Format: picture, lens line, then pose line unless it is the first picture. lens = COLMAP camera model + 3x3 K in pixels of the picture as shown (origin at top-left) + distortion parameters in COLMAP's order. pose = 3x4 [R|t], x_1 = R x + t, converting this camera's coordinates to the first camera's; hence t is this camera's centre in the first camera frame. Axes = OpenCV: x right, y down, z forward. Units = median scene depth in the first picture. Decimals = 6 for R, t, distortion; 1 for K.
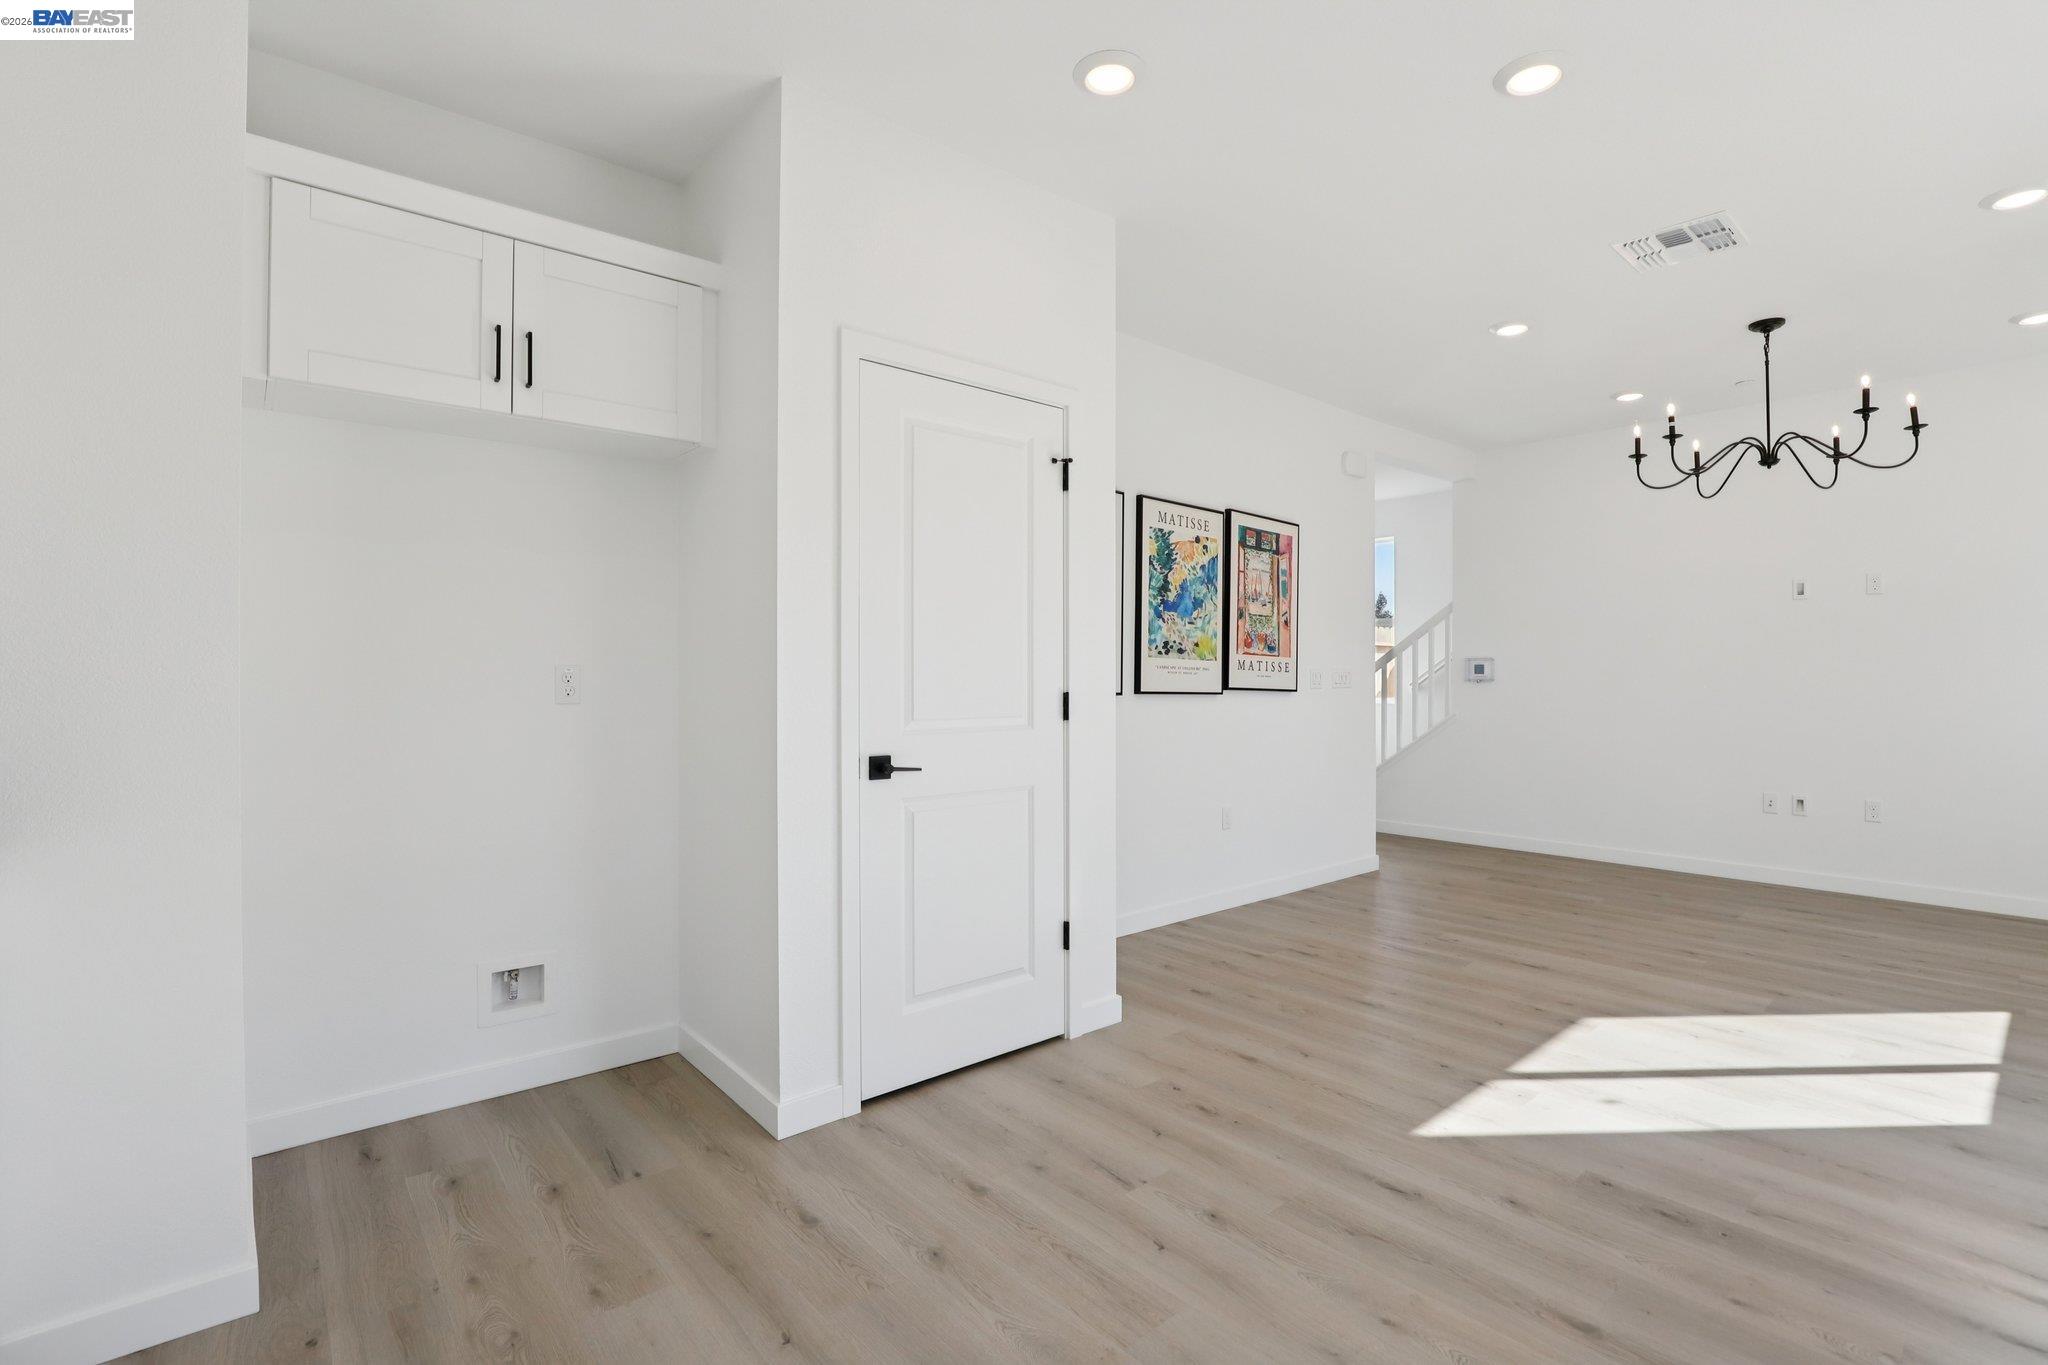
lens RADIAL K [[978.0, 0, 1049.1], [0, 978.0, 677.7], [0, 0, 1]] dist [0.018541, 0.001115]
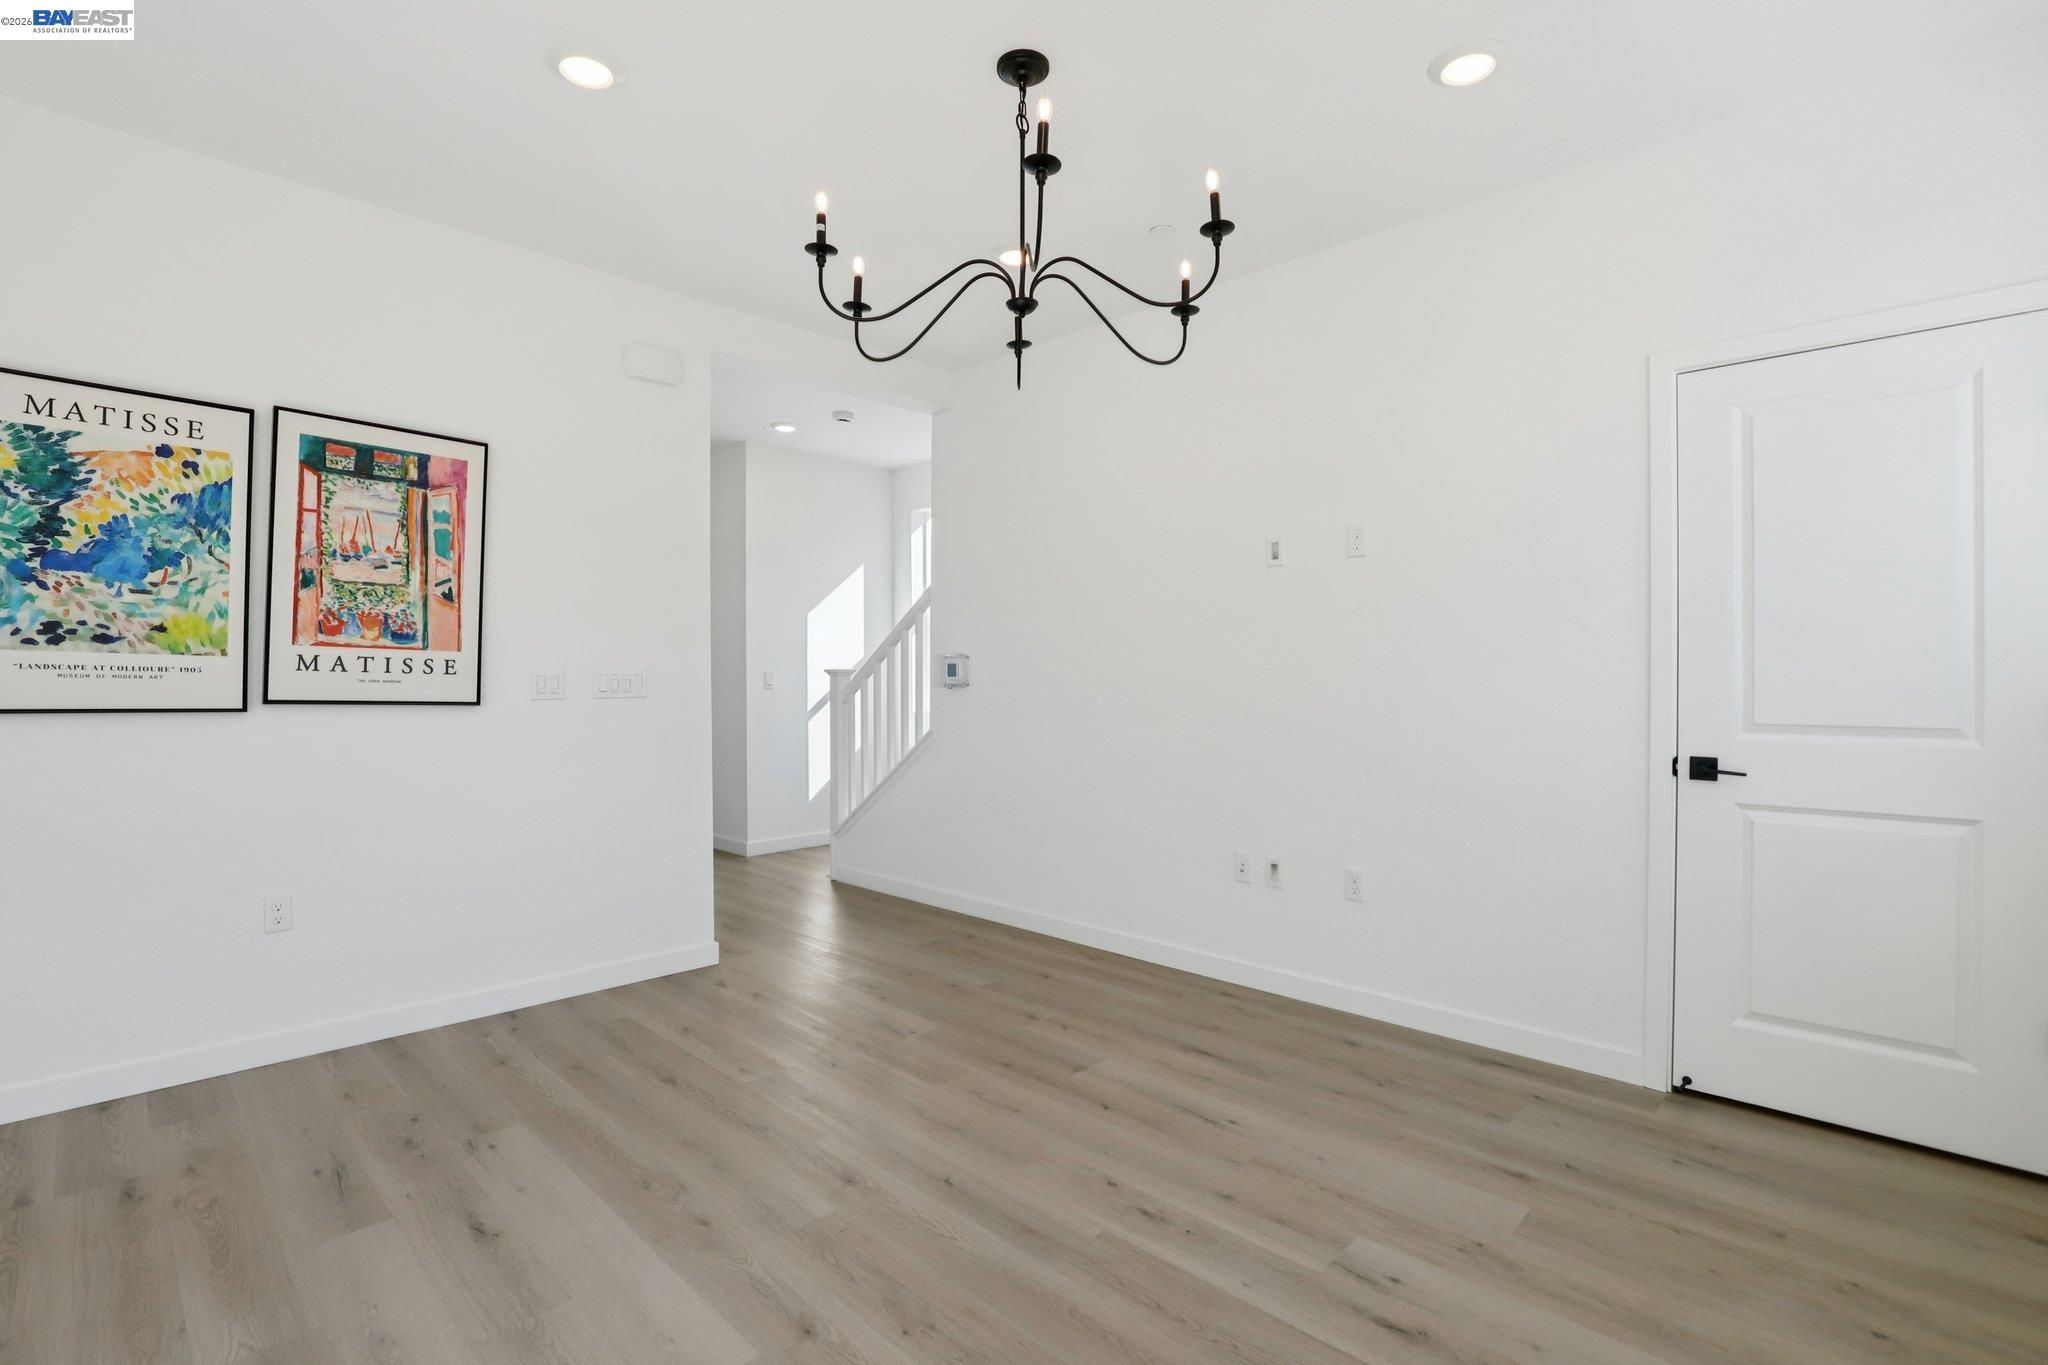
lens RADIAL K [[978.0, 0, 991.6], [0, 978.0, 678.9], [0, 0, 1]] dist [0.018541, 0.001115]
pose [[0.999995, 0.000911, -0.003061, 0.625801], [-0.000907, 0.999999, 0.001173, -0.004195], [0.003062, -0.001171, 0.999995, 0.383115]]
